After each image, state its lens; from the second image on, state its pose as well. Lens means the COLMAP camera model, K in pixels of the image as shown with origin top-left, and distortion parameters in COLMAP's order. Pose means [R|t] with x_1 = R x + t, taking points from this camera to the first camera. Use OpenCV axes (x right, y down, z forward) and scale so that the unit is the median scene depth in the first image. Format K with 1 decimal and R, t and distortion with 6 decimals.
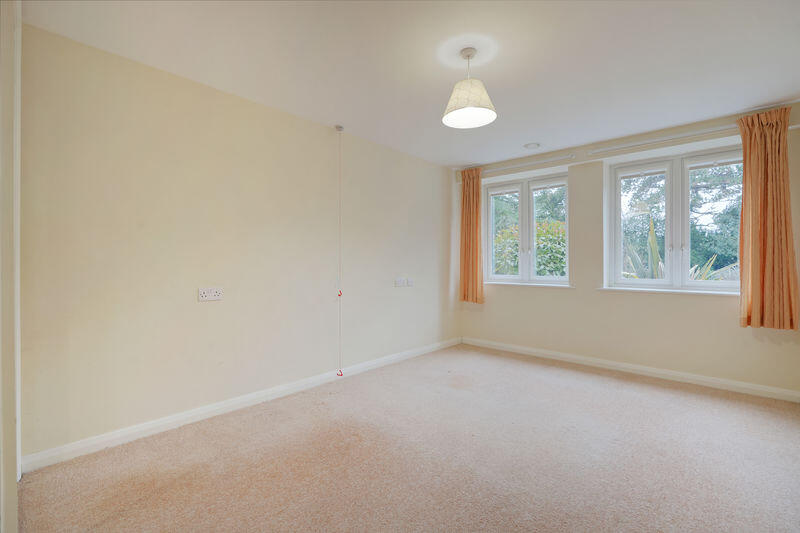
lens RADIAL K [[379.4, 0, 404.0], [0, 379.4, 263.4], [0, 0, 1]] dist [-0.000761, 0.000117]
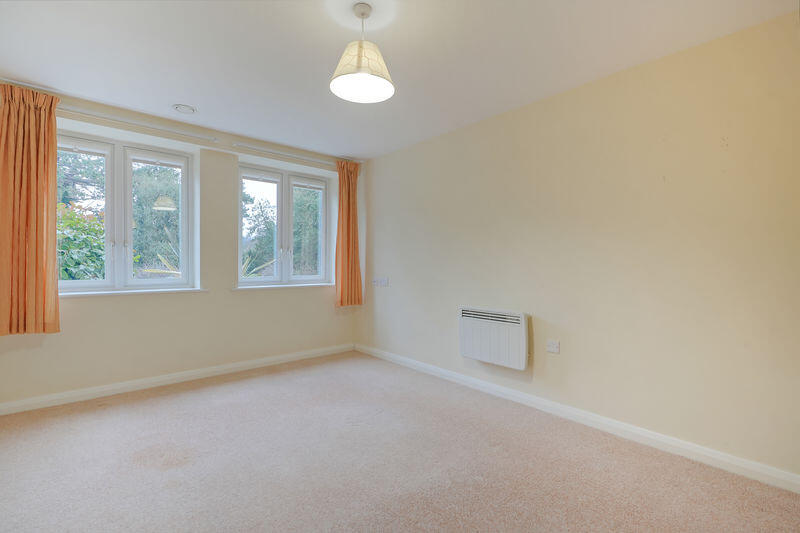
lens RADIAL K [[379.4, 0, 404.0], [0, 379.4, 263.4], [0, 0, 1]] dist [-0.000761, 0.000117]
pose [[0.068873, 0.000450, 0.997625, -0.341738], [-0.002099, 0.999998, -0.000306, 0.000899], [-0.997623, -0.002073, 0.068874, 0.437247]]
